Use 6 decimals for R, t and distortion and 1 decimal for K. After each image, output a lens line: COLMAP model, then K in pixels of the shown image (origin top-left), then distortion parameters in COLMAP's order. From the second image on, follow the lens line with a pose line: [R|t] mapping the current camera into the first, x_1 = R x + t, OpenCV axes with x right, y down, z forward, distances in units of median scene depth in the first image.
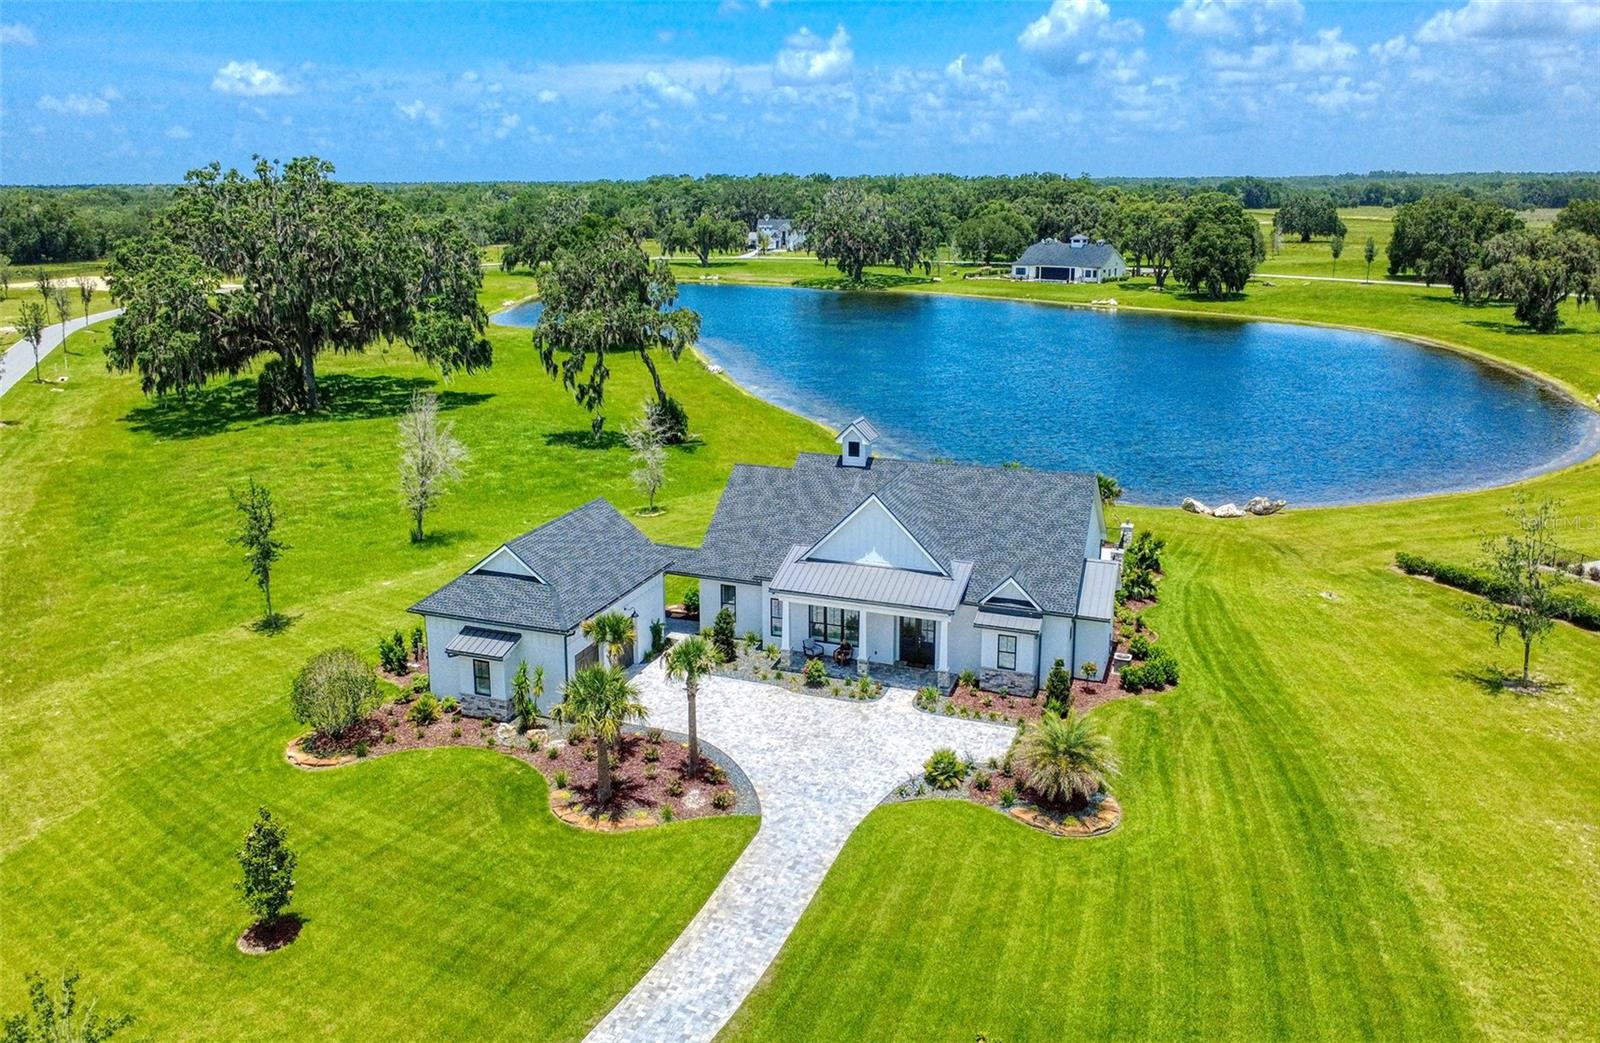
lens RADIAL K [[1363.6, 0, 757.0], [0, 1363.6, 409.3], [0, 0, 1]] dist [-0.005139, 0.003070]
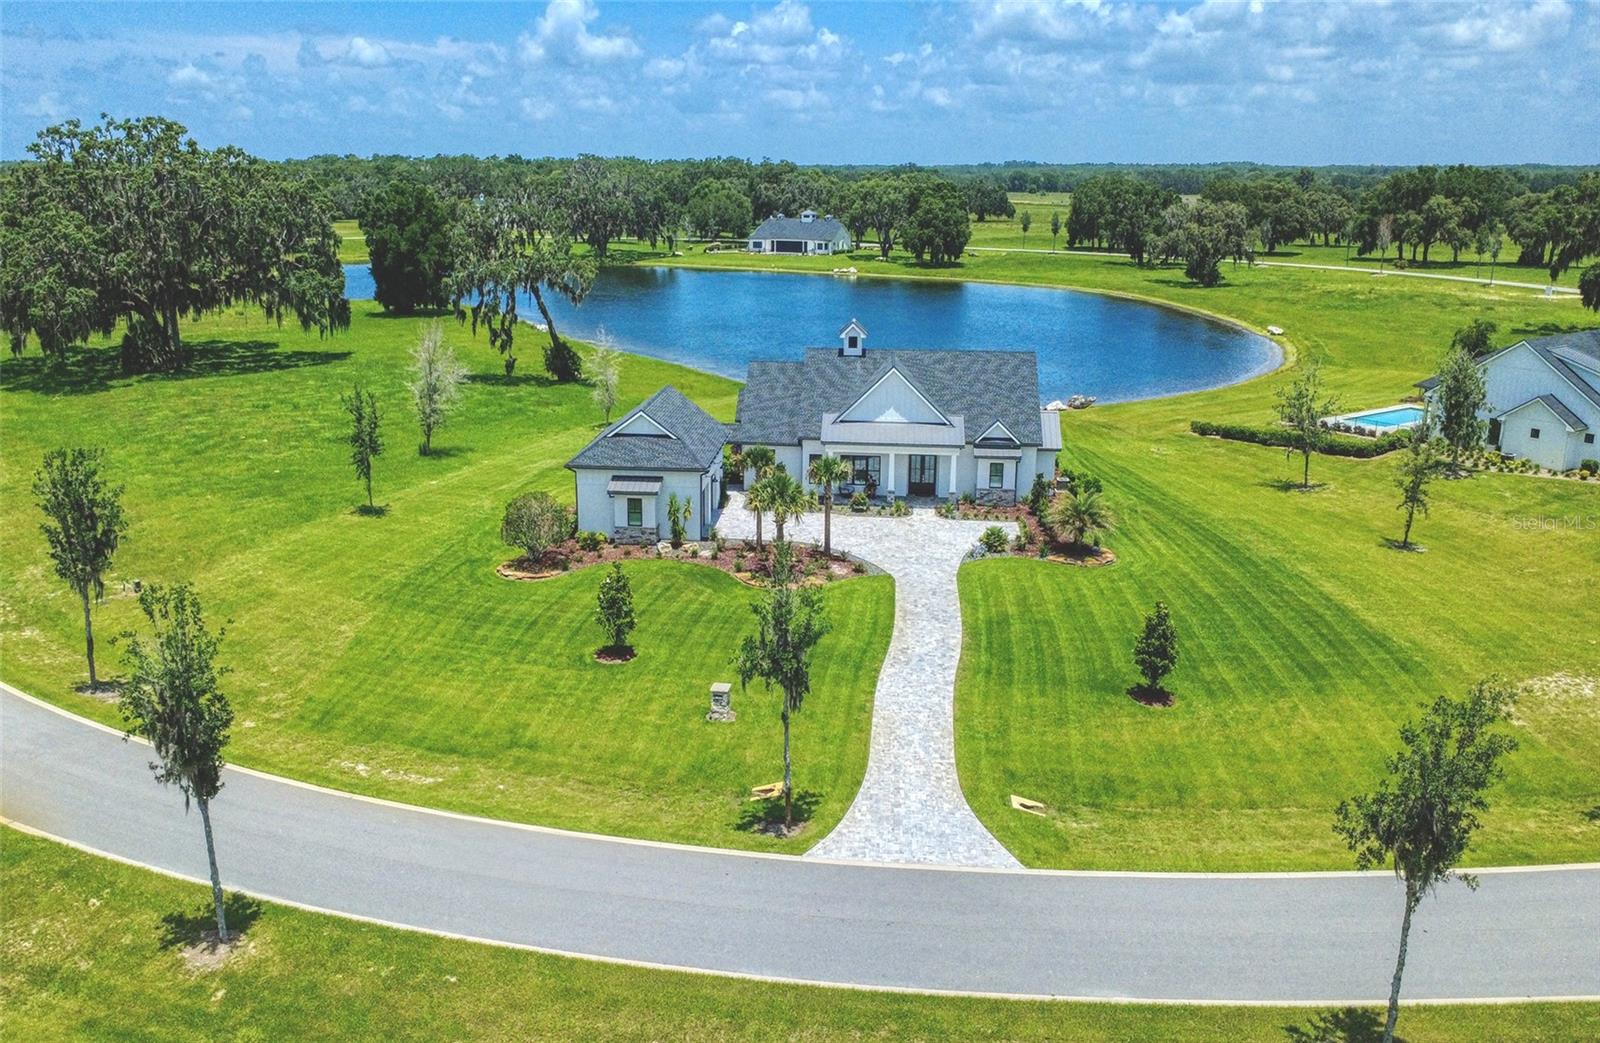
lens RADIAL K [[1434.2, 0, 800.0], [0, 1434.2, 521.5], [0, 0, 1]] dist [-0.003126, -0.001504]
pose [[0.953045, -0.062224, 0.296367, -0.445214], [0.040791, 0.996121, 0.077966, 0.103291], [-0.300069, -0.062216, 0.951886, -0.335435]]
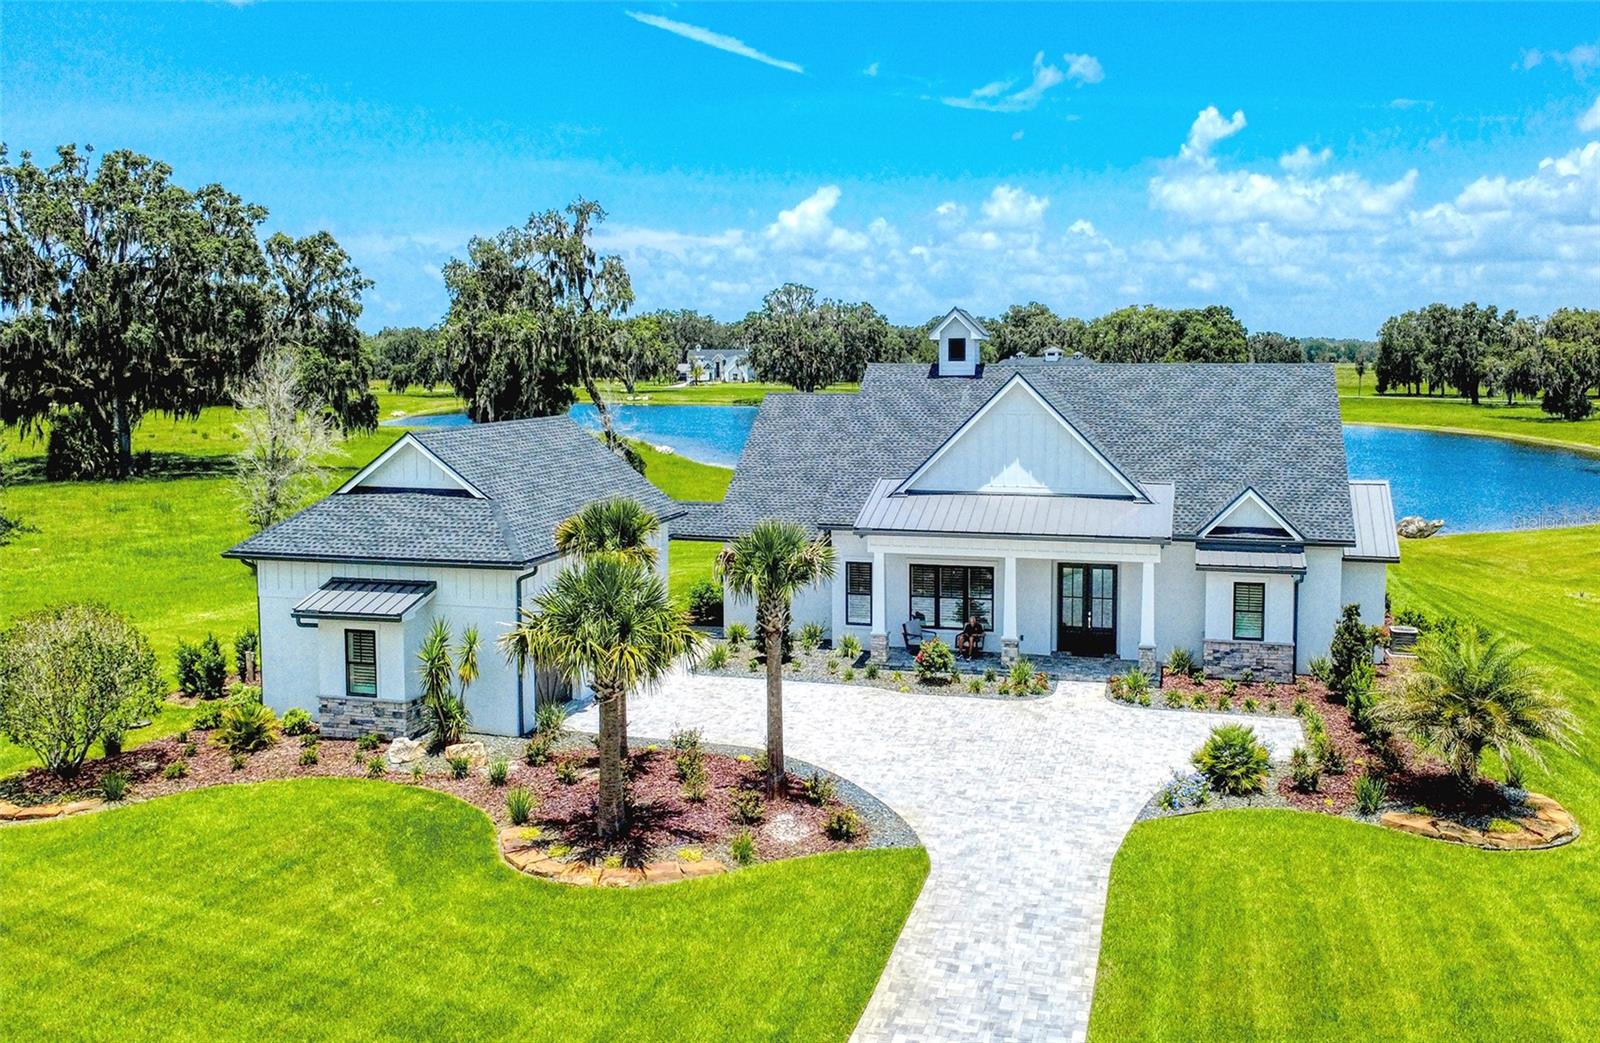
lens RADIAL K [[1411.5, 0, 869.1], [0, 1411.5, 438.7], [0, 0, 1]] dist [-0.000260, -0.001365]
pose [[0.989315, -0.001565, 0.145783, -0.079748], [0.020310, 0.991671, -0.127186, 0.179323], [-0.144370, 0.128788, 0.981107, 0.390158]]
